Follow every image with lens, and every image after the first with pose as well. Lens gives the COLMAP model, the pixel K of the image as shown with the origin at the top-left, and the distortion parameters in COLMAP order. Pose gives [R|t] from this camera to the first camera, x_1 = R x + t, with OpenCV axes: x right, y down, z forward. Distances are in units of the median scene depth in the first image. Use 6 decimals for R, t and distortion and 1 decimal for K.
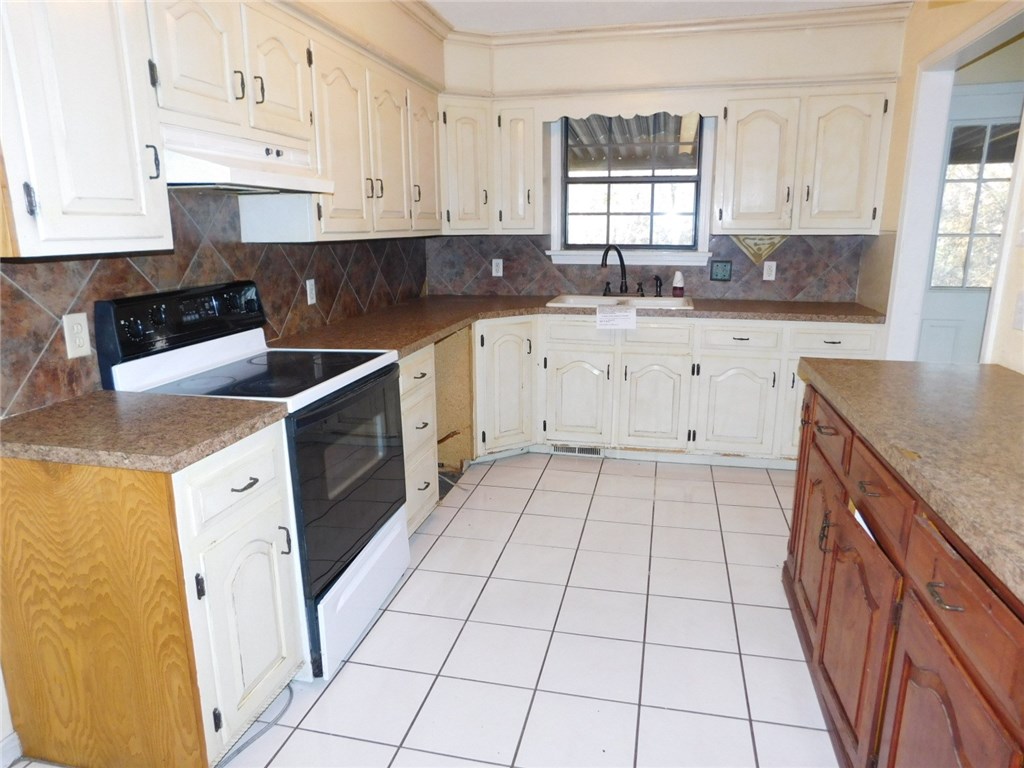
lens RADIAL K [[674.9, 0, 504.7], [0, 674.9, 390.5], [0, 0, 1]] dist [-0.064082, 0.039831]
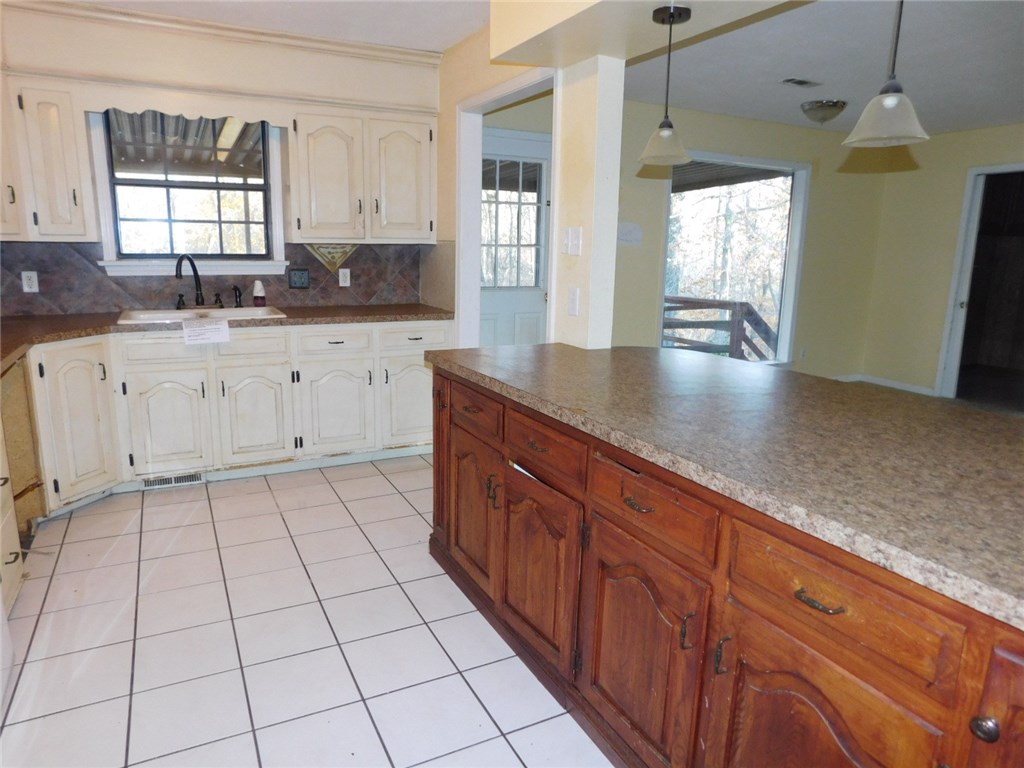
lens RADIAL K [[674.9, 0, 512.3], [0, 674.9, 385.5], [0, 0, 1]] dist [-0.064082, 0.039831]
pose [[0.761329, -0.116072, 0.637891, -0.111492], [0.129740, 0.991220, 0.025518, -0.001446], [-0.635253, 0.063332, 0.769703, 0.018762]]
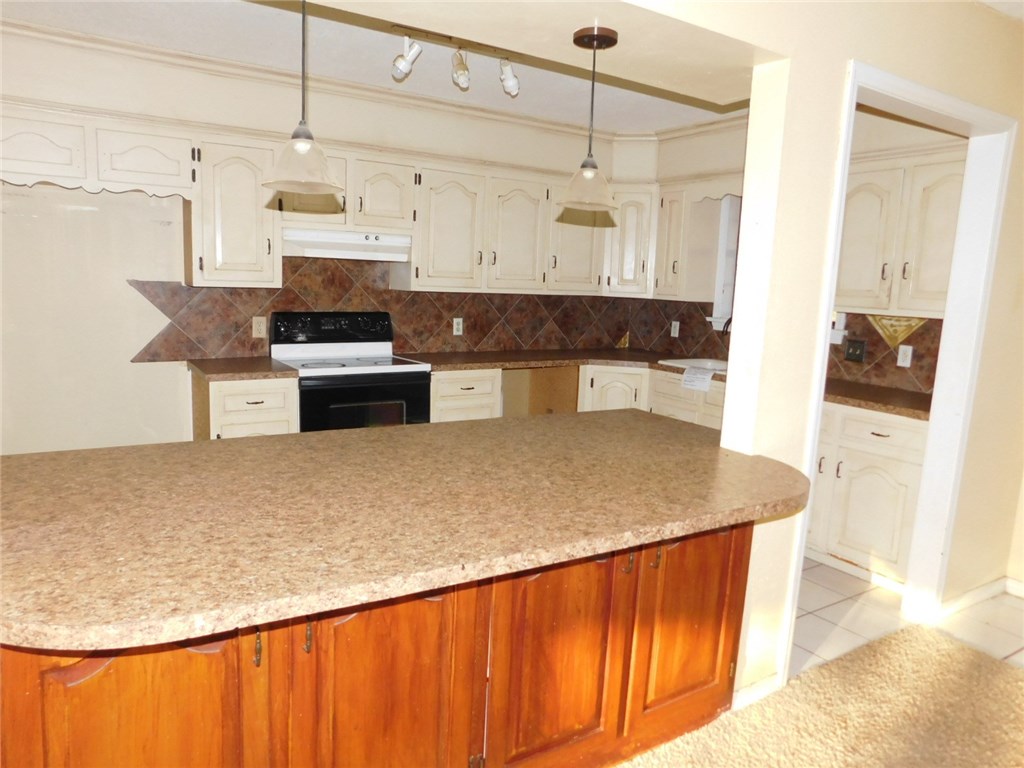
lens RADIAL K [[673.6, 0, 471.9], [0, 673.6, 393.0], [0, 0, 1]] dist [-0.053694, 0.006931]
pose [[0.712947, 0.153634, -0.684181, 0.646302], [-0.209547, 0.977798, 0.001209, -0.012254], [0.669176, 0.142507, 0.729311, -0.022179]]
